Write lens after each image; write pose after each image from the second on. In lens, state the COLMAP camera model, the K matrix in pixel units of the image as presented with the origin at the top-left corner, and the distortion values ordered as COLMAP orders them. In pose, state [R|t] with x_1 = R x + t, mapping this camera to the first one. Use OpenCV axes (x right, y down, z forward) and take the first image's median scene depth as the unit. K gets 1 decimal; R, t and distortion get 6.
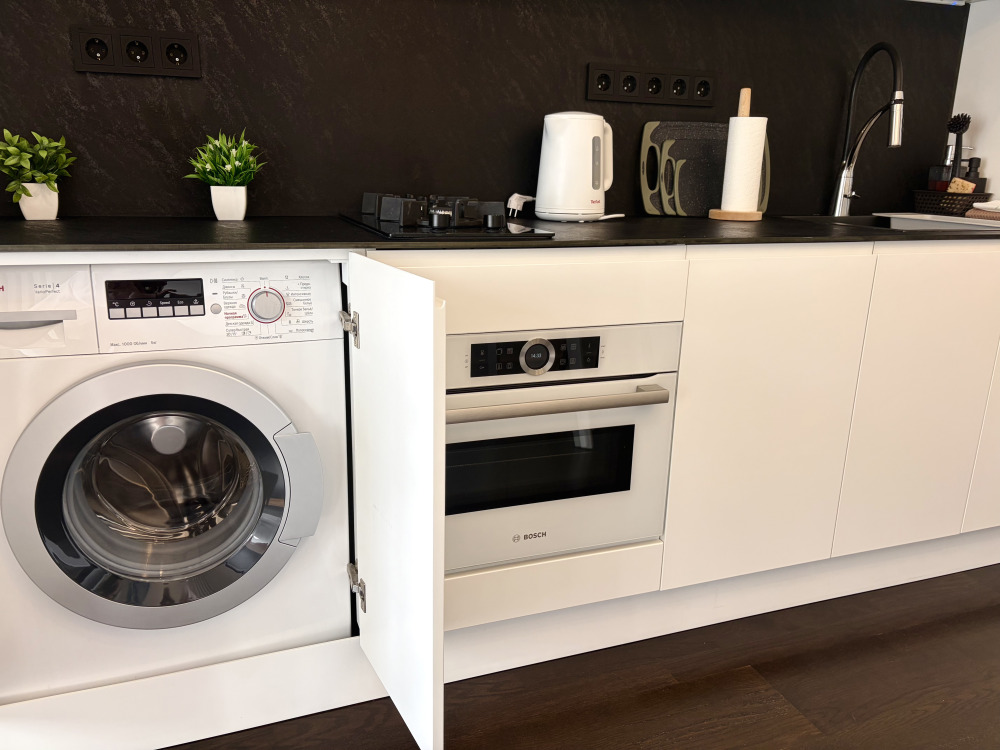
lens RADIAL K [[789.5, 0, 500.0], [0, 789.5, 375.0], [0, 0, 1]] dist [0.025741, -0.001403]
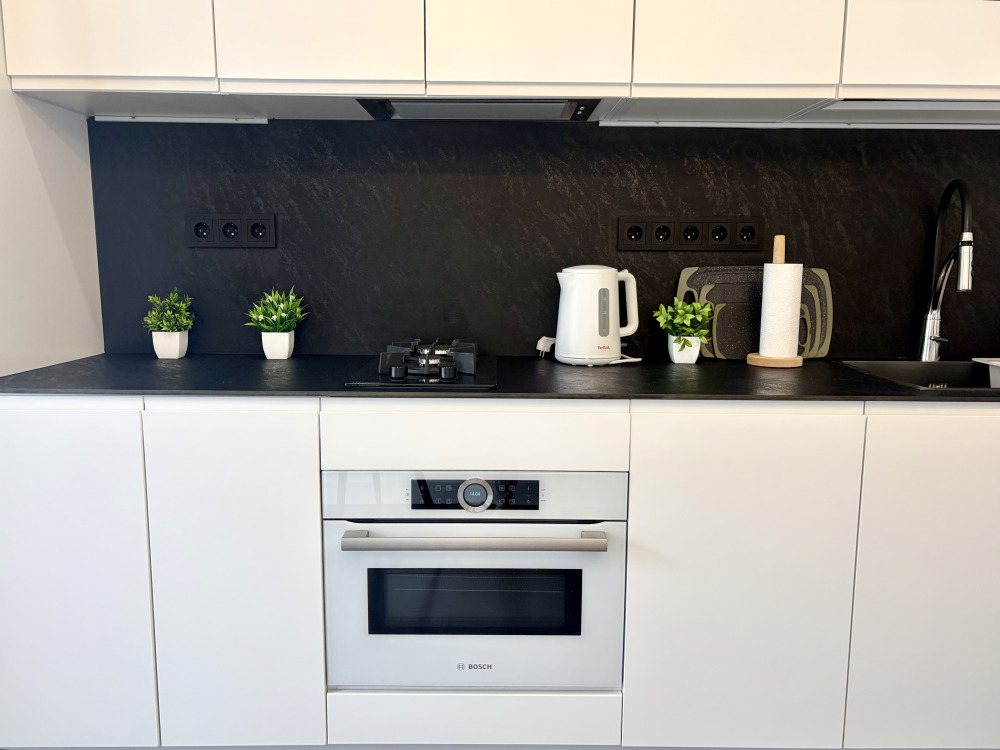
lens RADIAL K [[793.1, 0, 499.0], [0, 793.1, 380.4], [0, 0, 1]] dist [0.106049, -0.195838]
pose [[0.935555, 0.035630, -0.351379, 0.353861], [-0.077806, 0.991248, -0.106648, -0.051016], [0.344504, 0.127114, 0.930139, -0.023071]]
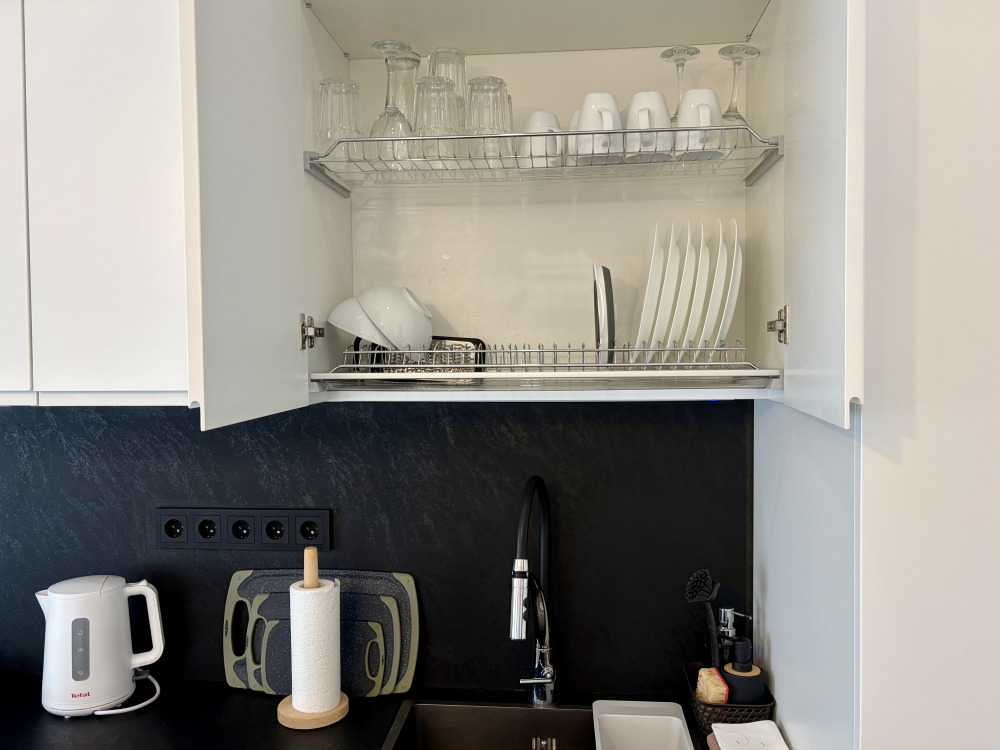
lens RADIAL K [[789.5, 0, 500.0], [0, 789.5, 375.0], [0, 0, 1]] dist [0.025741, -0.001403]
pose [[0.894085, -0.017434, -0.447557, 0.856865], [-0.089025, 0.972388, -0.215723, -0.391002], [0.438960, 0.232718, 0.867846, 0.391609]]
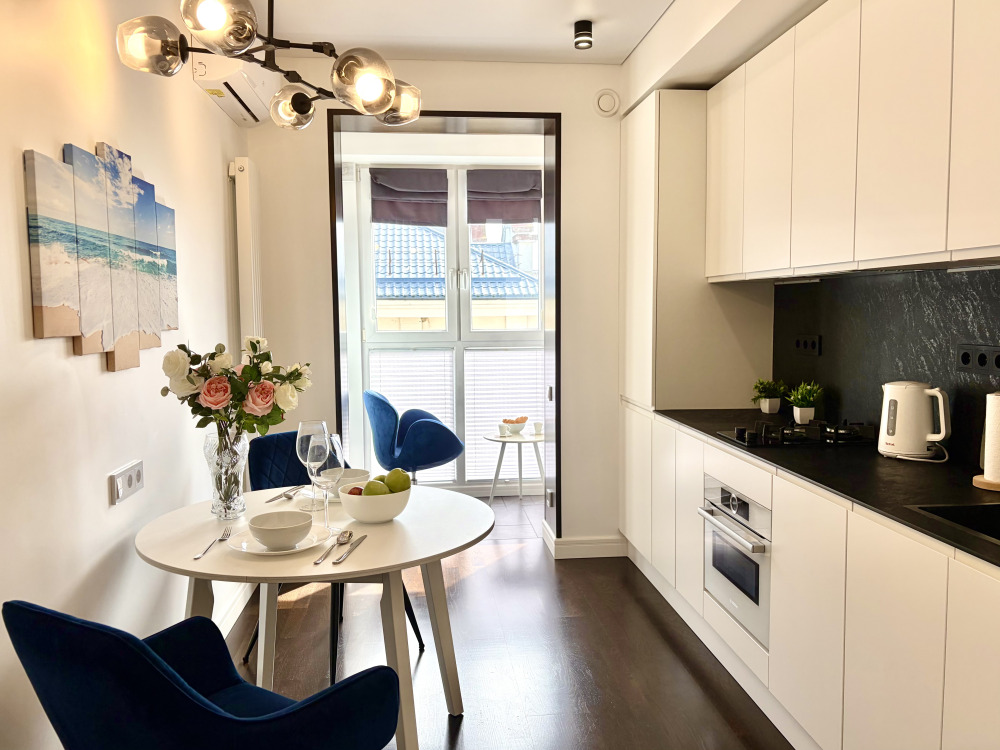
lens RADIAL K [[822.3, 0, 500.0], [0, 822.3, 375.0], [0, 0, 1]] dist [0.030380, 0.004214]
pose [[-0.263497, 0.053465, -0.963177, 1.636222], [-0.256813, 0.958542, 0.123464, -0.329789], [0.929848, 0.279889, -0.238843, 0.663234]]
